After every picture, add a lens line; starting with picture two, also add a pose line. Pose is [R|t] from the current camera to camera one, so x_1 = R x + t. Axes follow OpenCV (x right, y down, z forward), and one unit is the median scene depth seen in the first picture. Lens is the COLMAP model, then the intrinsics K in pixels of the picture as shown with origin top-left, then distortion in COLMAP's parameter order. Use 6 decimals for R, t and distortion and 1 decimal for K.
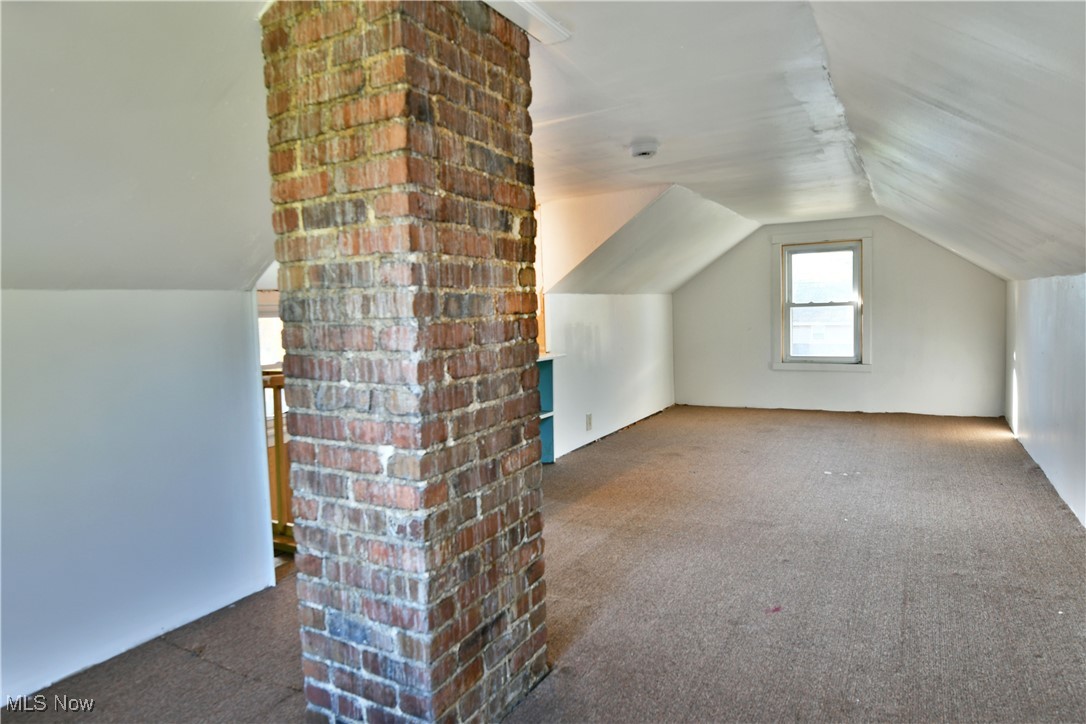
lens RADIAL K [[656.4, 0, 540.4], [0, 656.4, 362.8], [0, 0, 1]] dist [-0.014476, -0.003641]
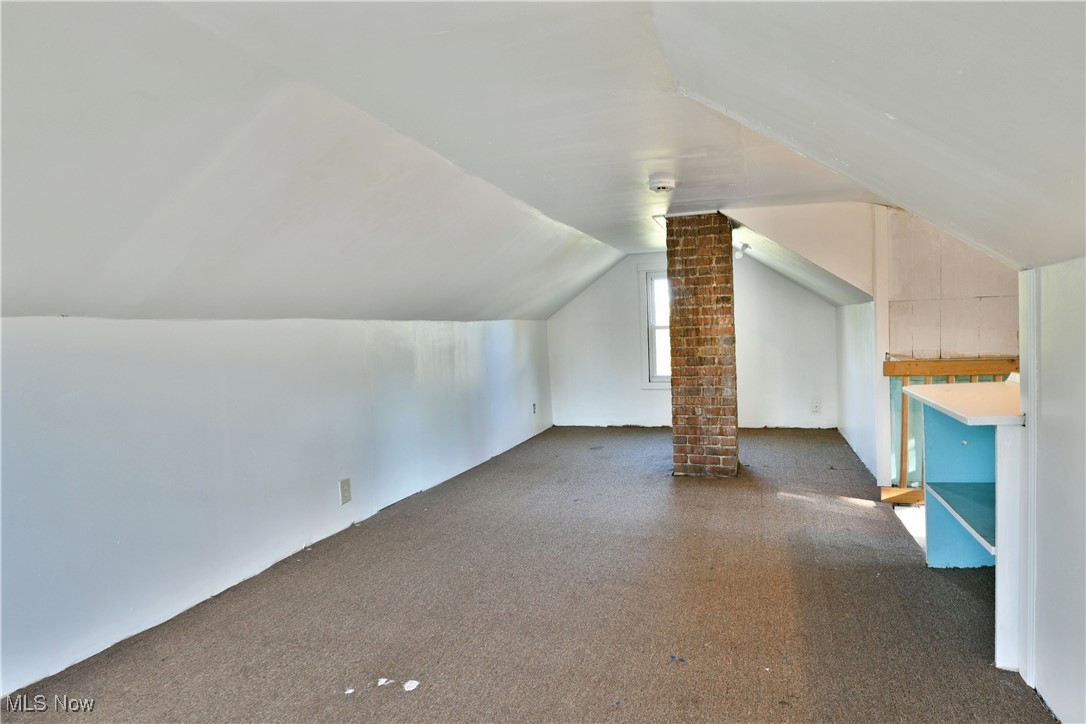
lens RADIAL K [[656.4, 0, 540.4], [0, 656.4, 362.8], [0, 0, 1]] dist [-0.014476, -0.003641]
pose [[-0.979685, 0.073960, -0.186407, 0.430322], [0.050073, 0.990282, 0.129748, -0.129930], [0.194192, 0.117778, -0.973868, 1.511134]]
